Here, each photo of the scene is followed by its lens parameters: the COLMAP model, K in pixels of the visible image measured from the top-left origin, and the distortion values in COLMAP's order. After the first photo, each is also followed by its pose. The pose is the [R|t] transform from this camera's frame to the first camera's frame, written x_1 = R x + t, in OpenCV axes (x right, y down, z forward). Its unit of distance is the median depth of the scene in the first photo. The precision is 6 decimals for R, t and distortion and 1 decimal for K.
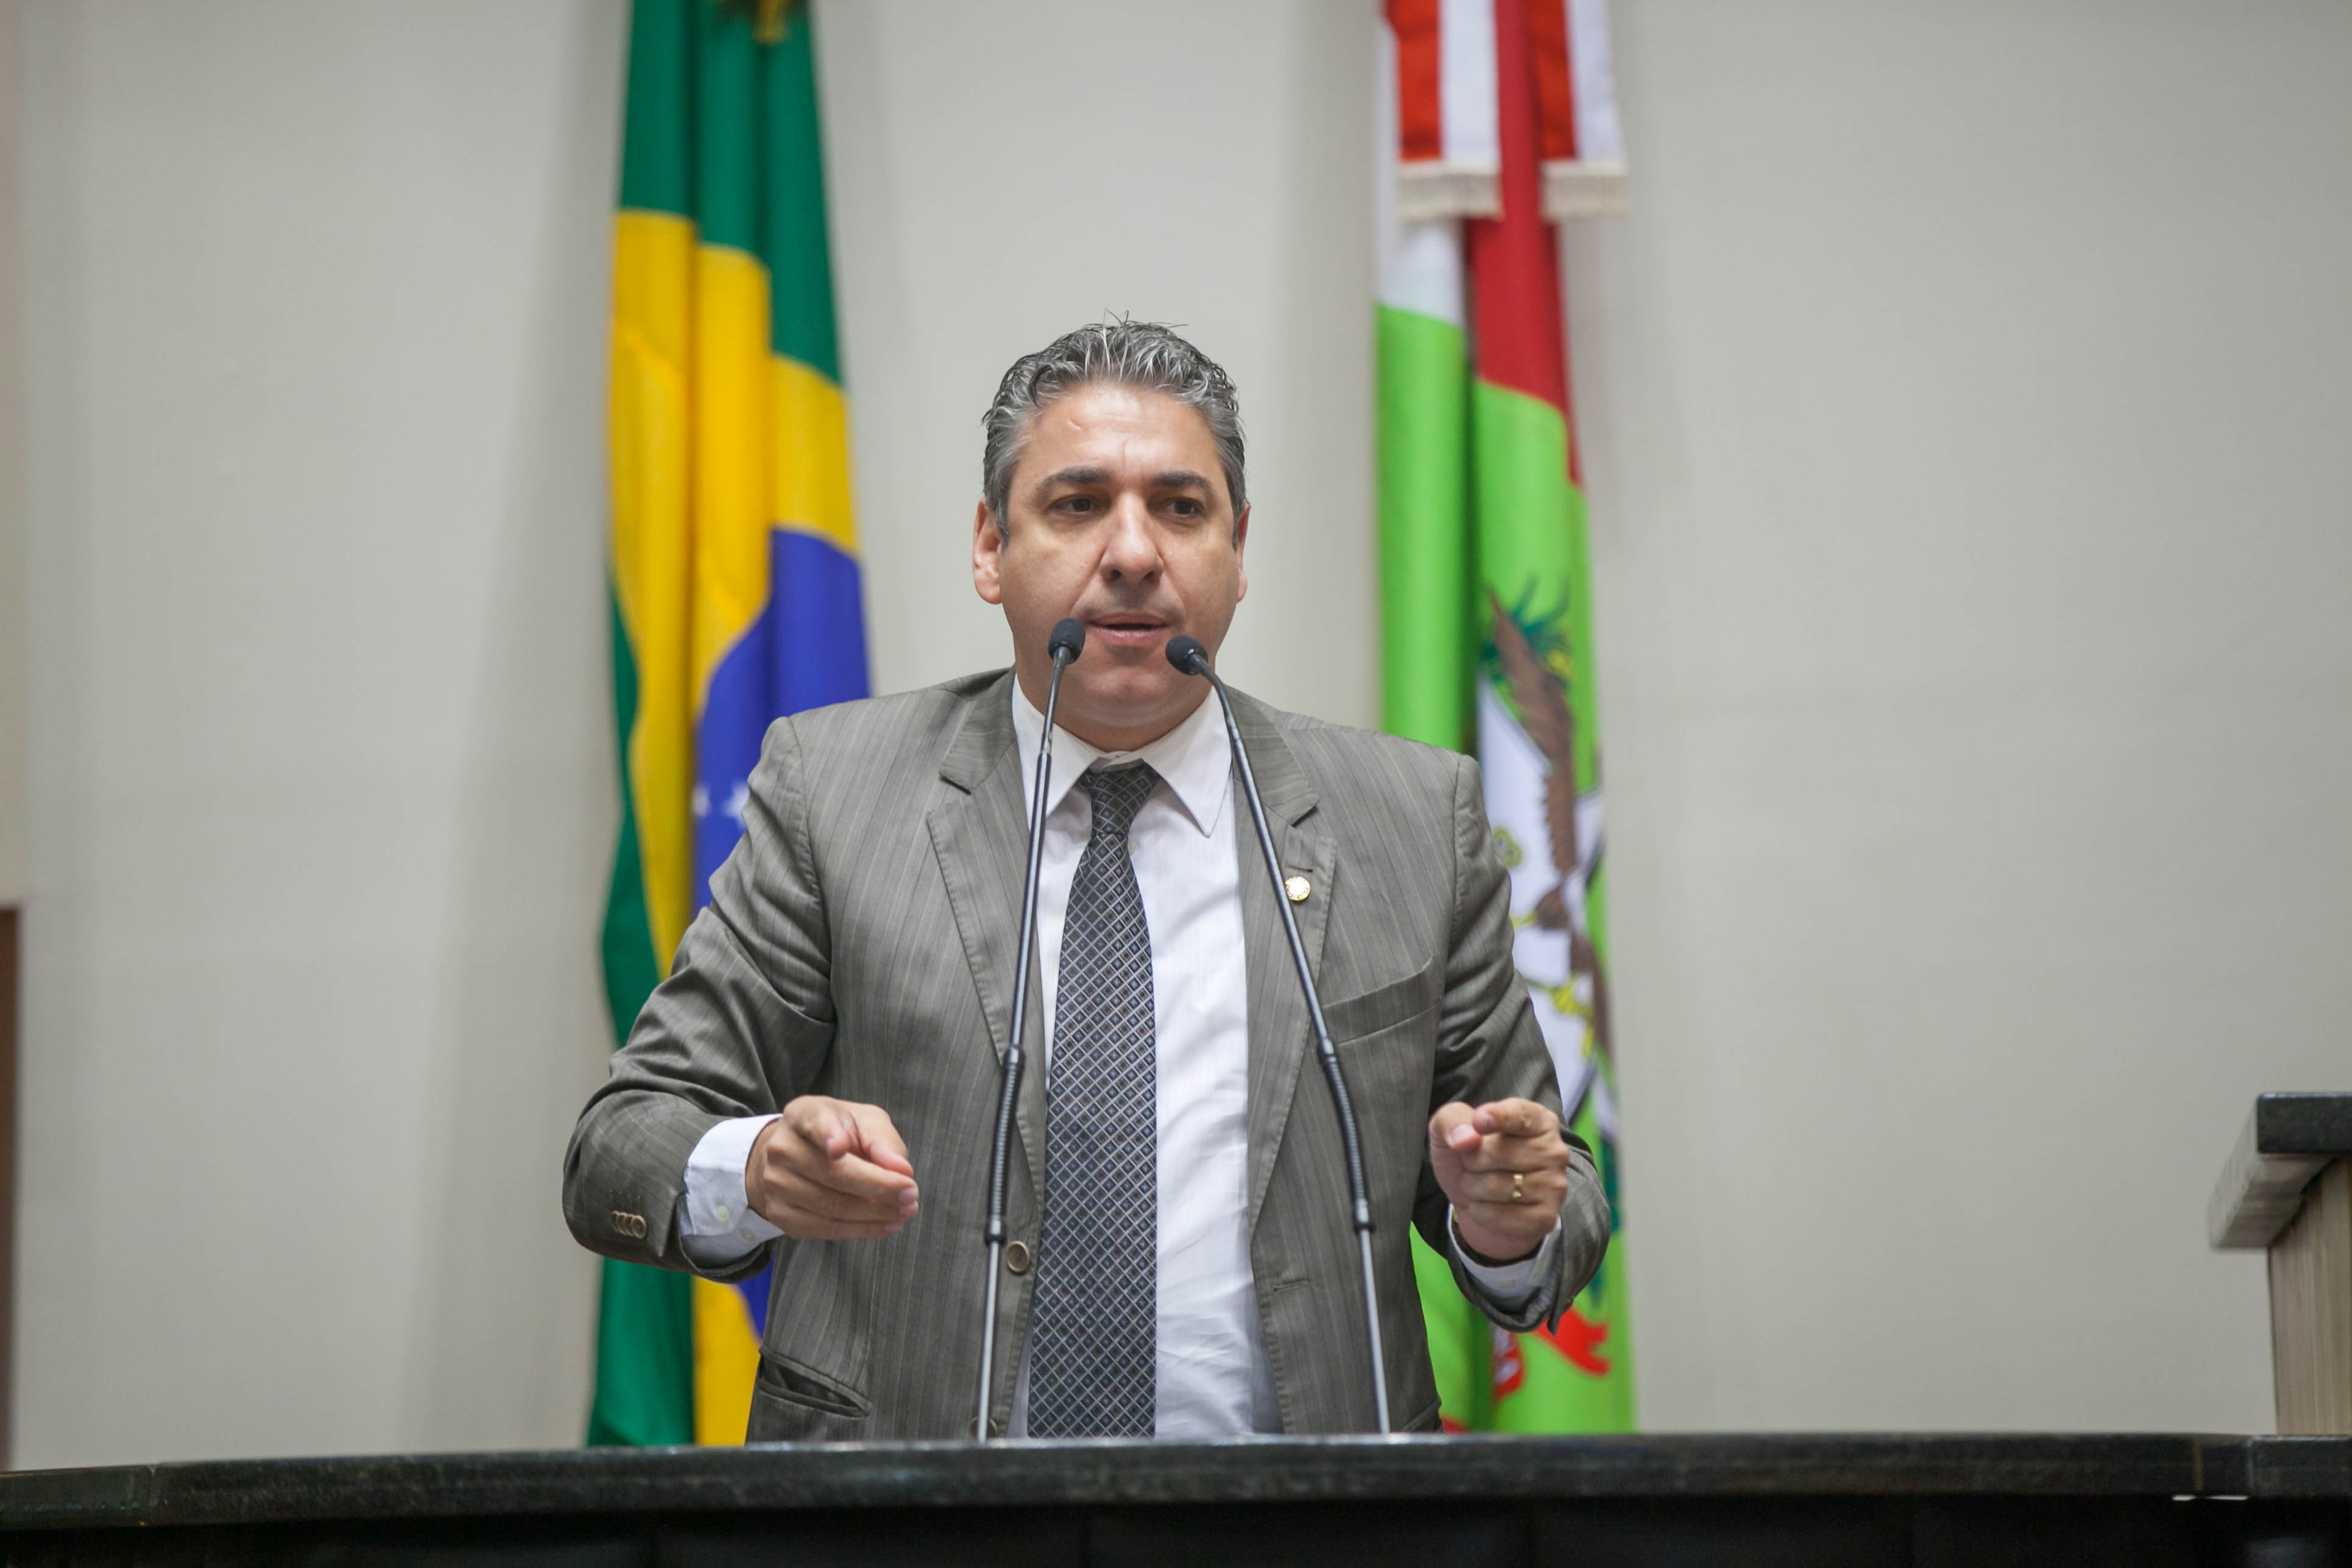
lens RADIAL K [[13540.4, 0, 1176.0], [0, 13540.4, 784.0], [0, 0, 1]] dist [0.039316, 4.759646]
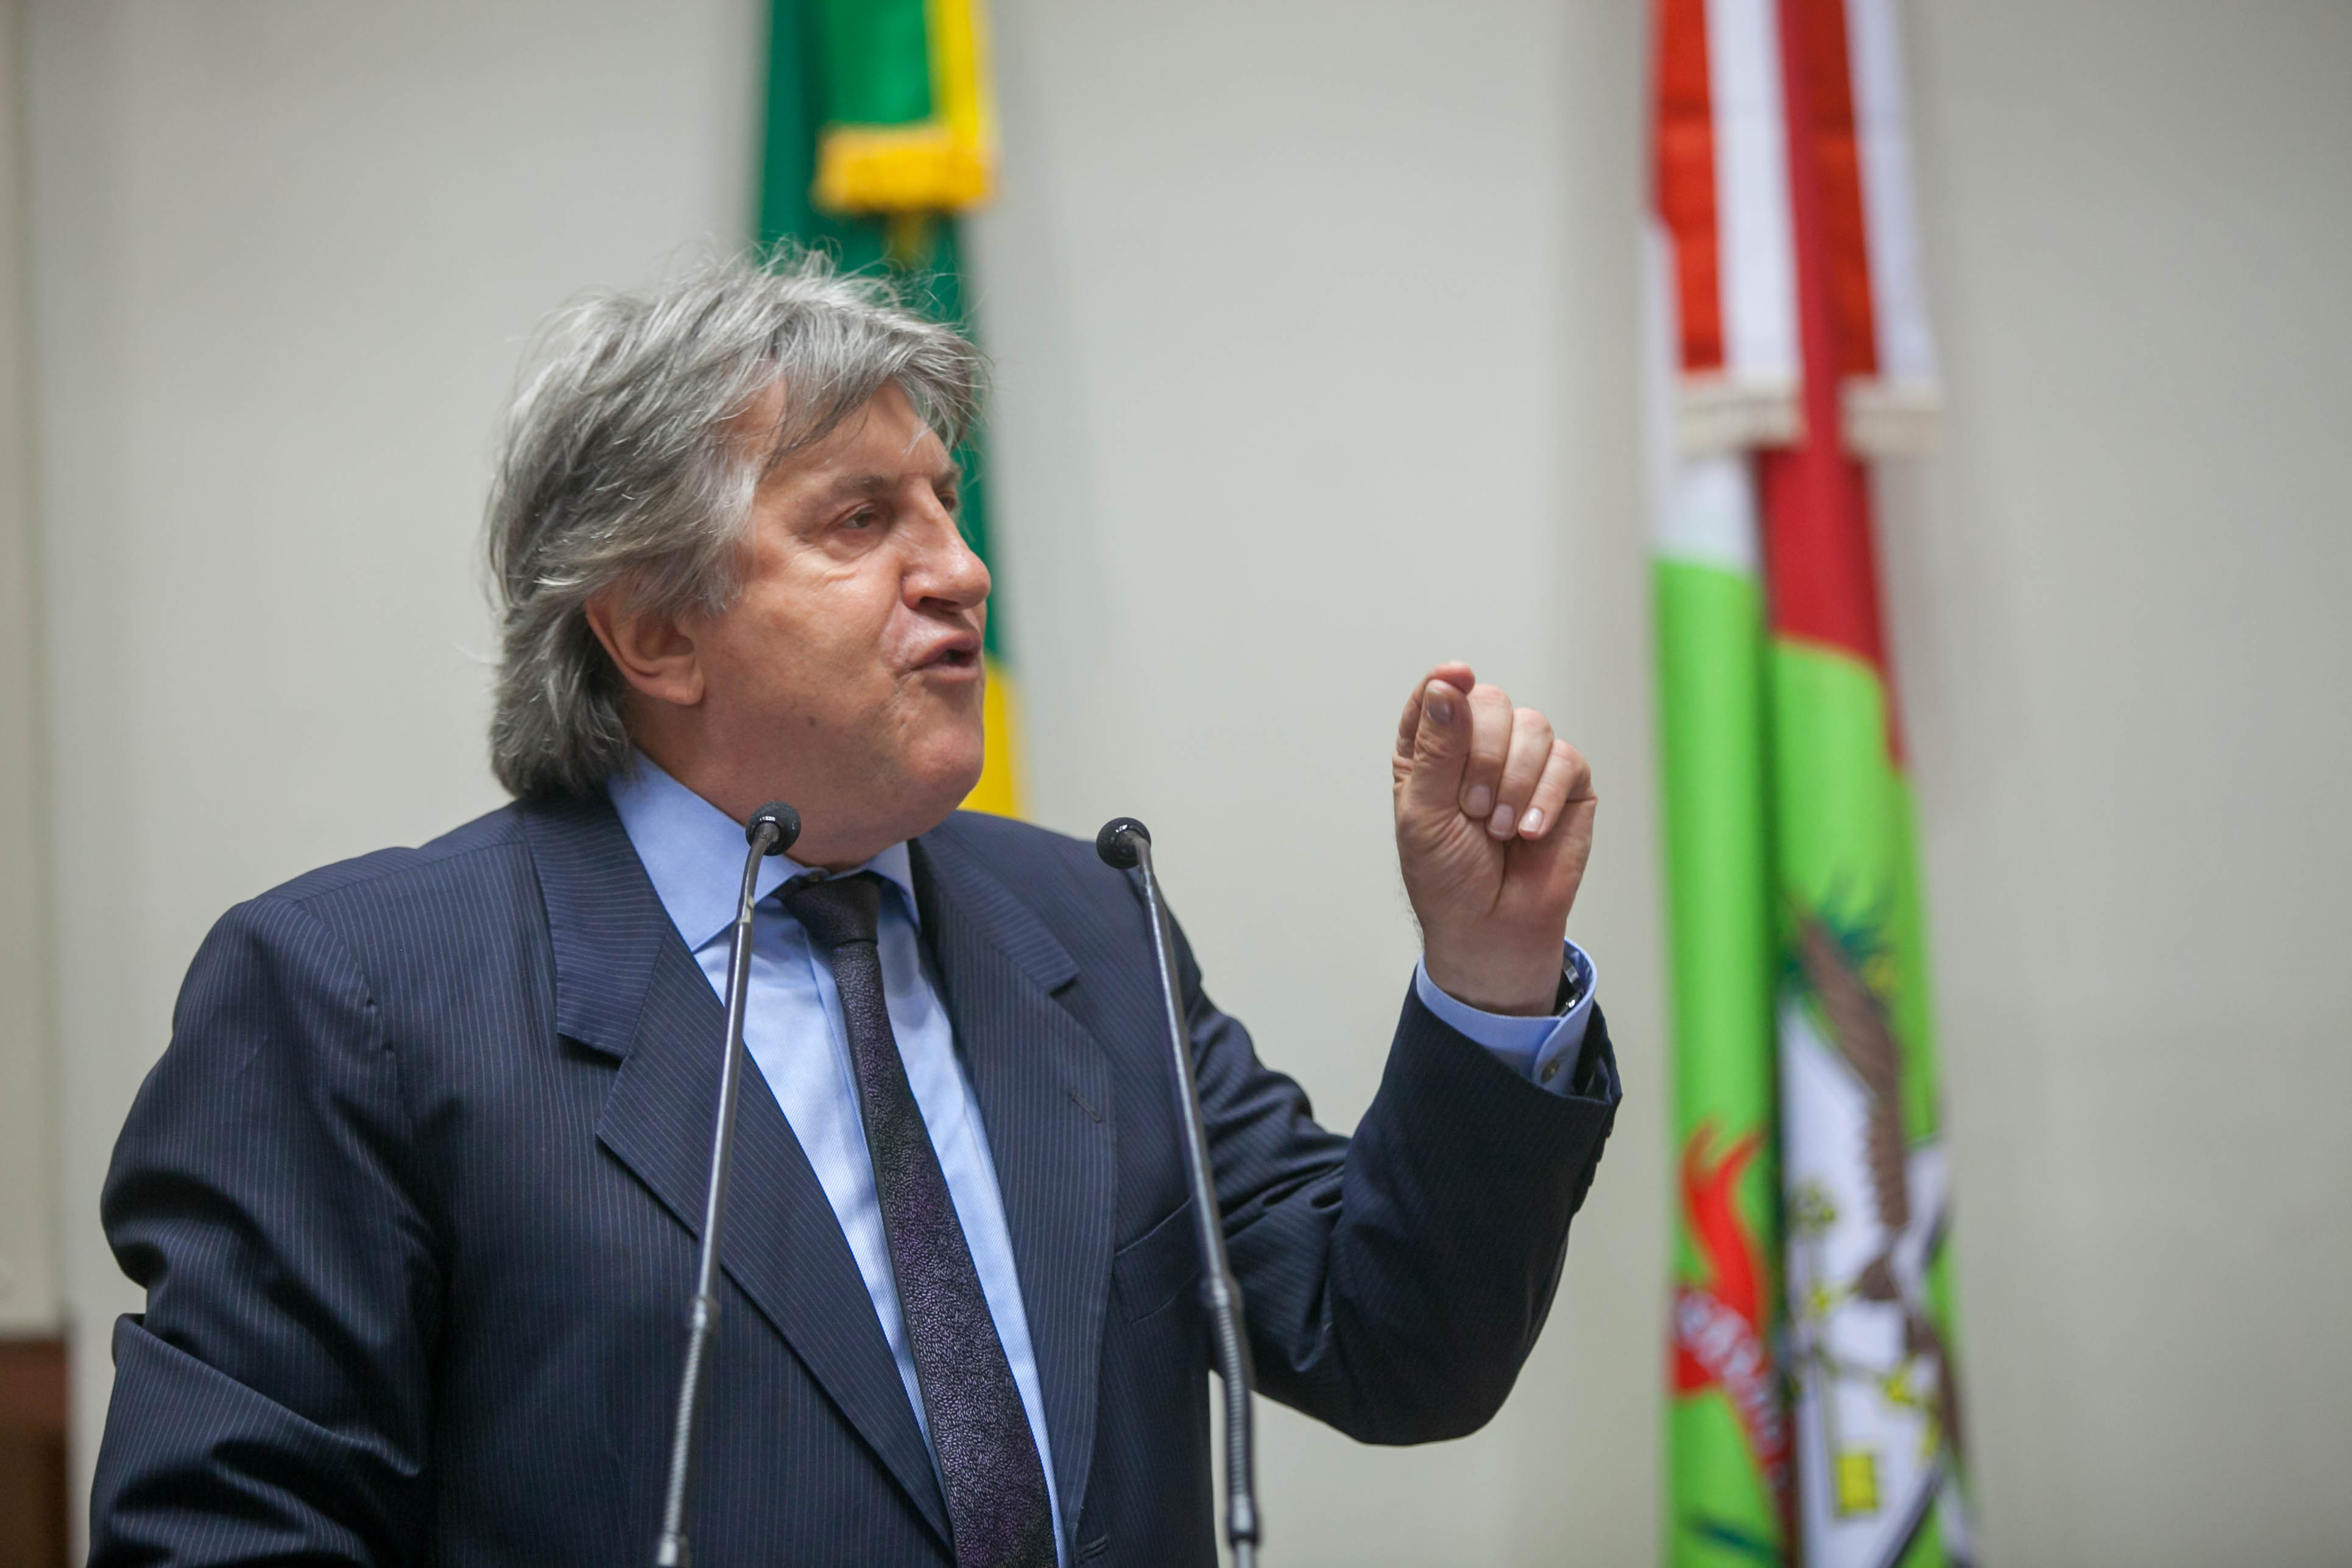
lens RADIAL K [[9515.3, 0, 1176.0], [0, 9515.3, 784.0], [0, 0, 1]] dist [-0.201898, -0.413837]
pose [[0.998479, -0.023266, -0.049984, 0.014575], [0.021012, 0.998759, -0.045159, 0.004299], [0.050972, 0.044040, 0.997729, 0.421954]]
